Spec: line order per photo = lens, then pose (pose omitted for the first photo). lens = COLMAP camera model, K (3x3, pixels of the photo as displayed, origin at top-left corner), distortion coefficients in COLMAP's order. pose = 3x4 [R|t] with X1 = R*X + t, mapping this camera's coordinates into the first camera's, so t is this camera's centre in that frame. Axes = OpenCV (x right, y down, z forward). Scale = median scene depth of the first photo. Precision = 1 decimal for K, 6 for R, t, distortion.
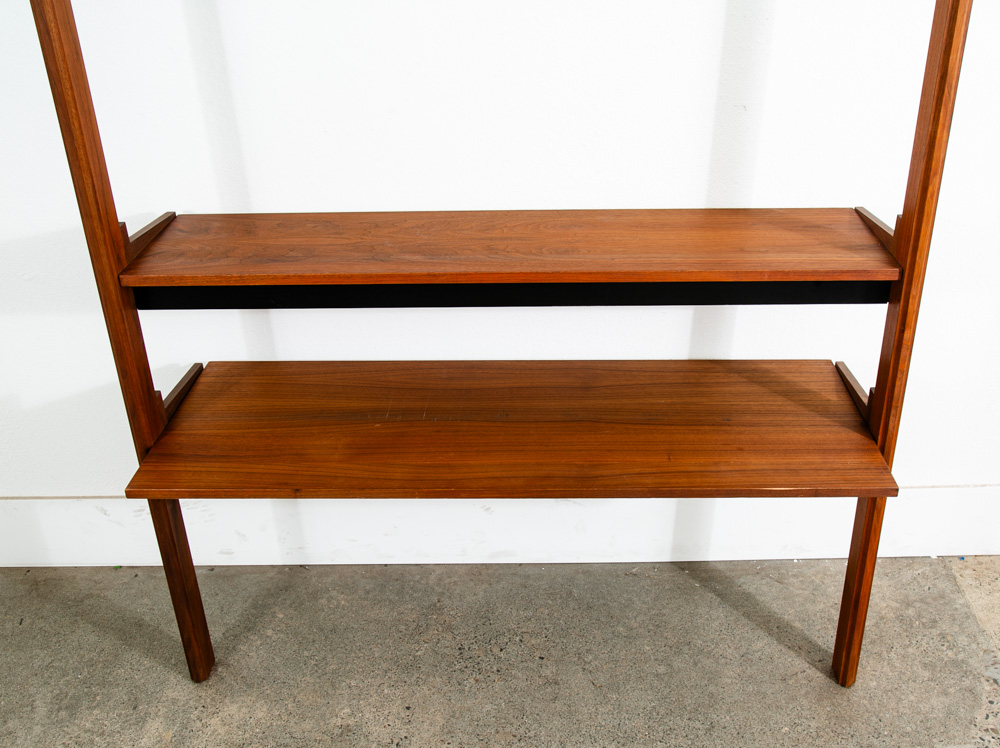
lens RADIAL K [[1034.9, 0, 543.6], [0, 1034.9, 412.2], [0, 0, 1]] dist [-0.028862, 0.000000]
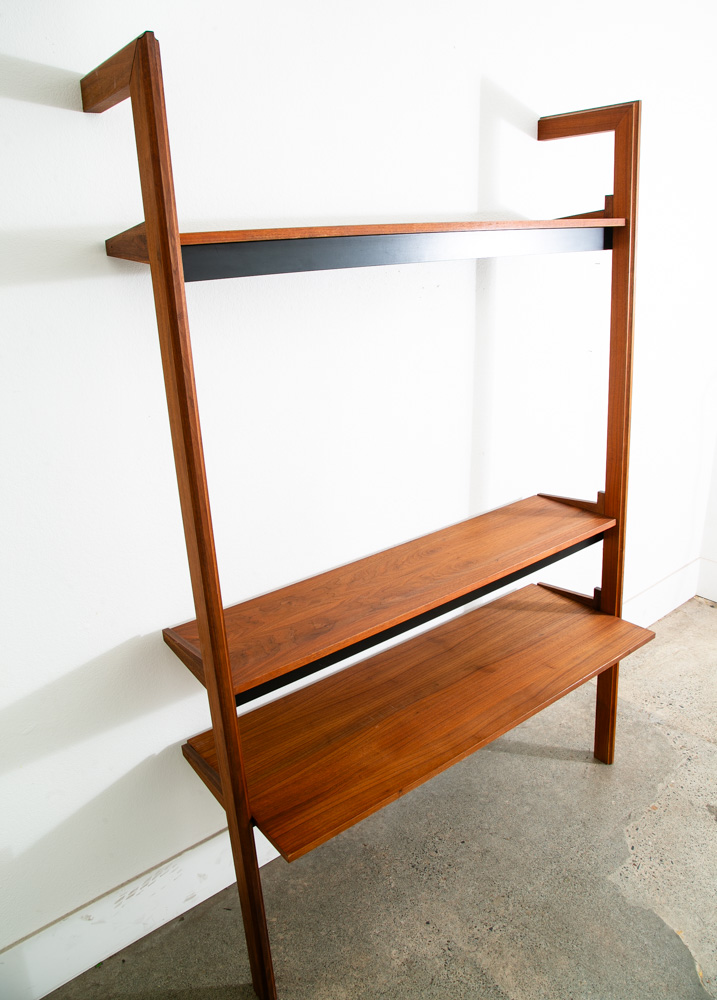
lens RADIAL K [[738.5, 0, 363.1], [0, 738.5, 476.2], [0, 0, 1]] dist [-0.111482, 0.064688]
pose [[0.788670, -0.219323, 0.574367, -0.587301], [0.341940, 0.932866, -0.113306, -0.172789], [-0.510957, 0.285760, 0.810719, 0.126293]]
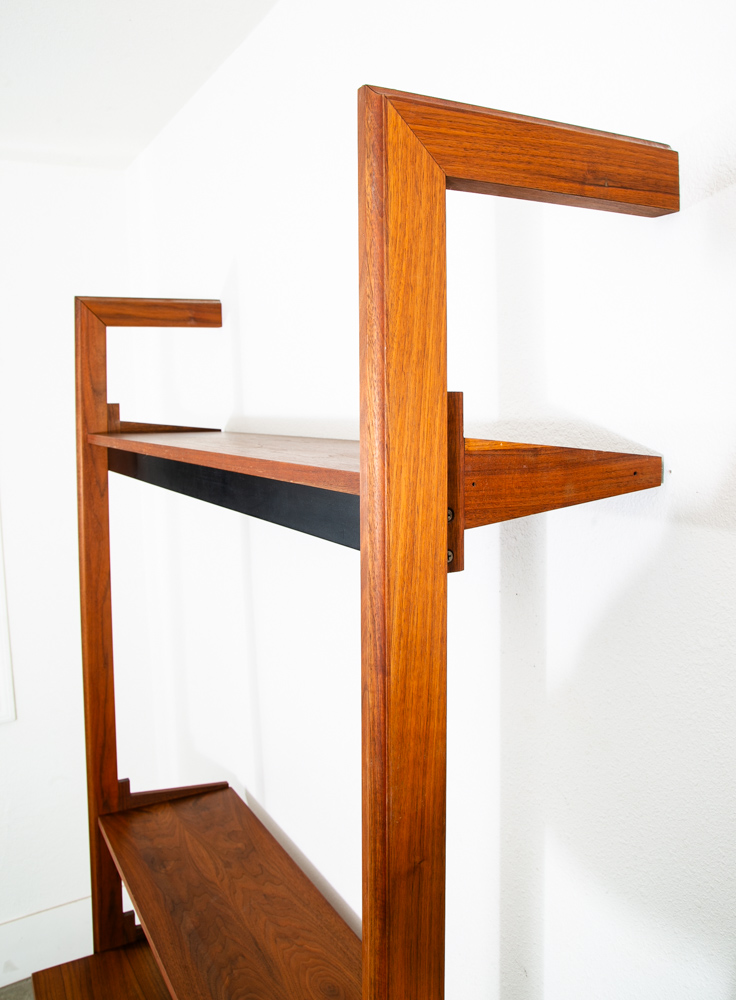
lens RADIAL K [[824.8, 0, 380.5], [0, 824.8, 454.7], [0, 0, 1]] dist [-0.070315, 0.046868]
pose [[0.491892, 0.056485, -0.868822, 0.541109], [-0.427613, 0.884919, -0.184566, -0.416392], [0.758412, 0.462306, 0.459439, 0.458009]]
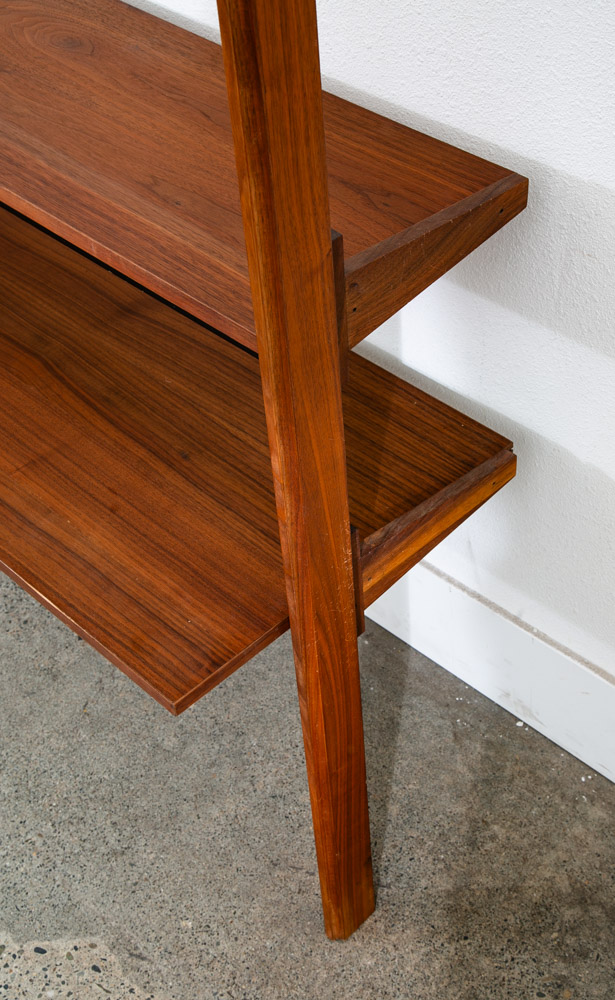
lens RADIAL K [[1358.6, 0, 322.7], [0, 1358.6, 532.5], [0, 0, 1]] dist [0.118670, 0.000000]
pose [[0.709099, 0.473347, -0.522610, 0.596718], [-0.291718, 0.871711, 0.393726, -0.256022], [0.641934, -0.126736, 0.756213, 0.413016]]
